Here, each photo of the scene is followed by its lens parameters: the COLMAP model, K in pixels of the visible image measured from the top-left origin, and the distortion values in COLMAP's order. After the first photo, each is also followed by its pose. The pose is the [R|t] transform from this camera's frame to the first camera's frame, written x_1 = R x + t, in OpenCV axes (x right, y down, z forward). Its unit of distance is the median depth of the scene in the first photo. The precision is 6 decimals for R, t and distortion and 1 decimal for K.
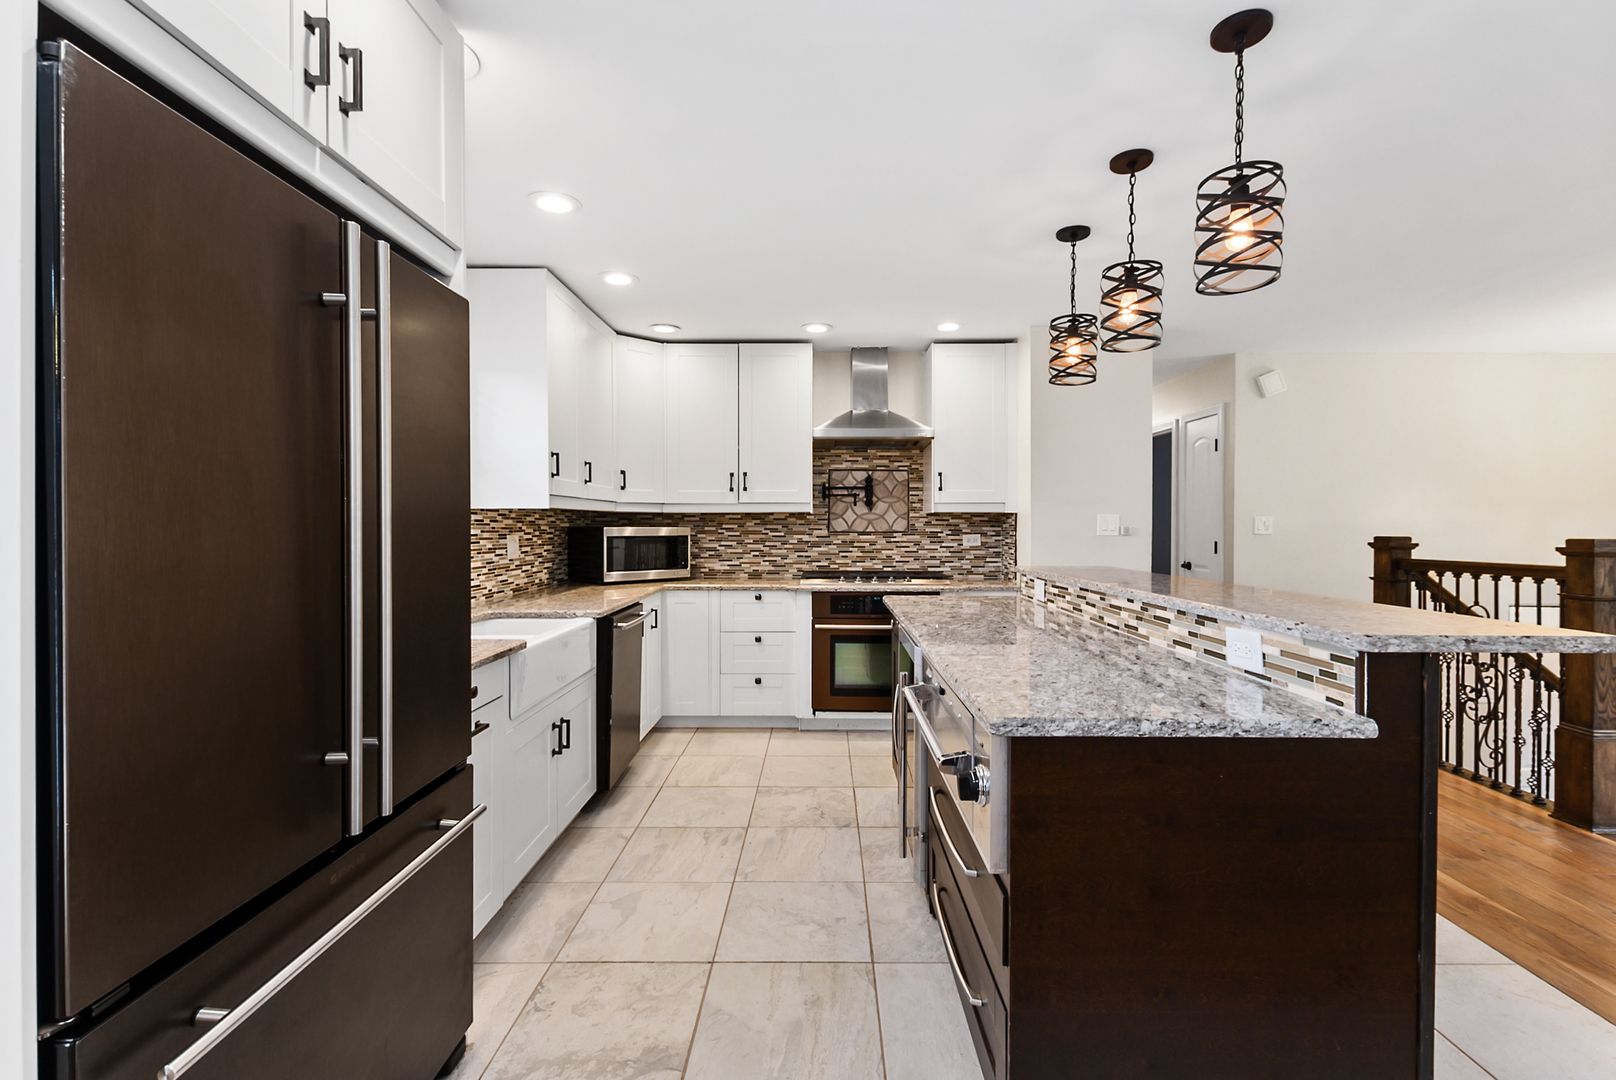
lens RADIAL K [[715.4, 0, 820.5], [0, 715.4, 533.5], [0, 0, 1]] dist [0.002519, 0.000228]
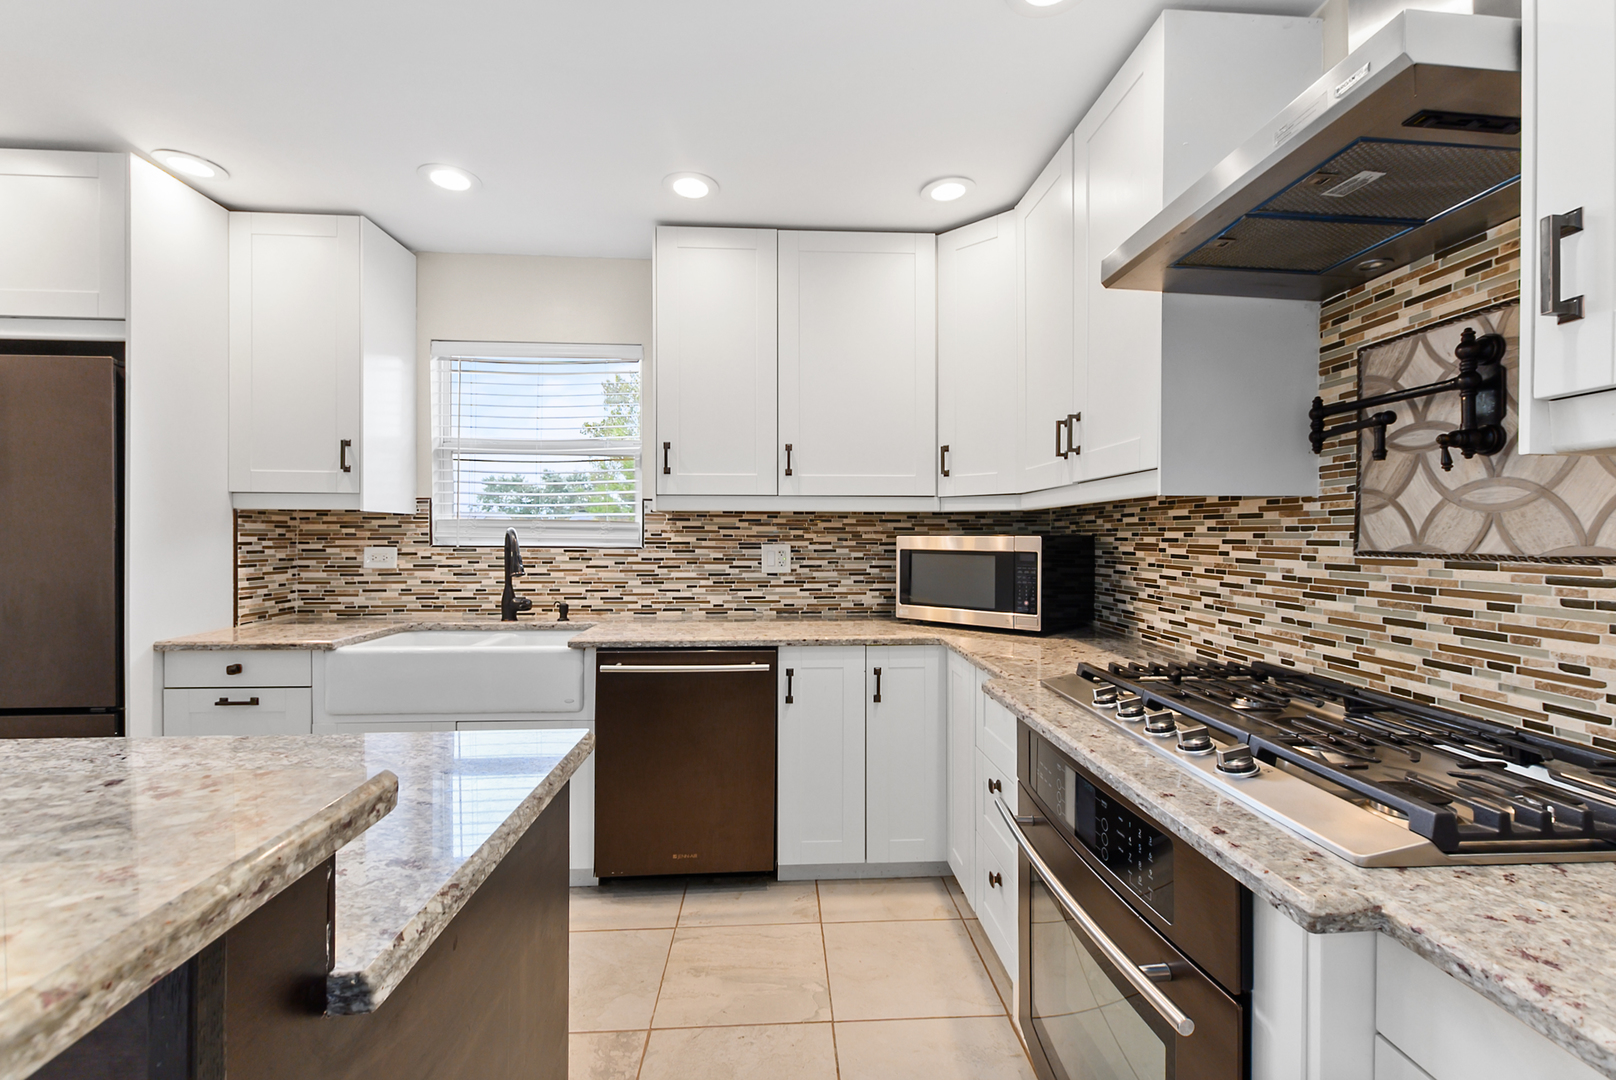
lens RADIAL K [[709.9, 0, 827.6], [0, 709.9, 542.5], [0, 0, 1]] dist [0.002792, -0.000514]
pose [[0.068298, 0.008718, -0.997627, 0.351847], [-0.014353, 0.999867, 0.007755, -0.006581], [0.997562, 0.013790, 0.068414, 0.880624]]
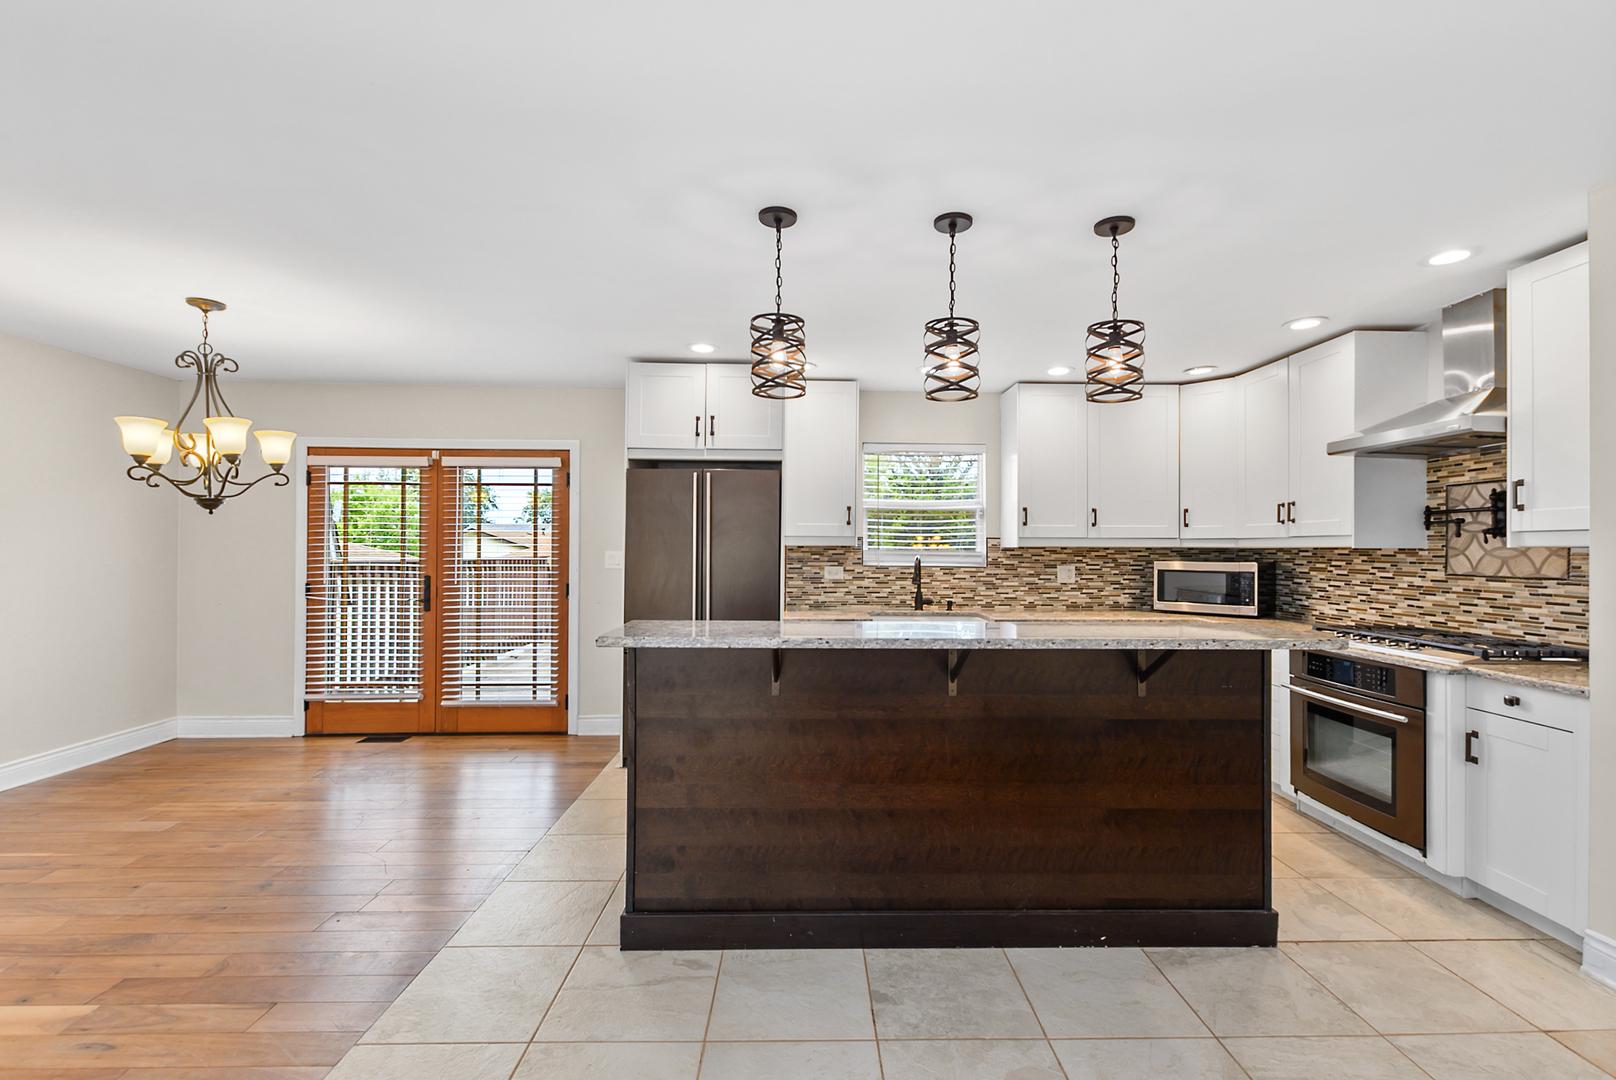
lens RADIAL K [[715.3, 0, 819.3], [0, 715.3, 544.3], [0, 0, 1]] dist [0.001327, -0.000686]
pose [[0.023586, -0.004570, -0.999711, 0.815040], [-0.016758, 0.999847, -0.004966, -0.020967], [0.999581, 0.016870, 0.023505, 0.433956]]
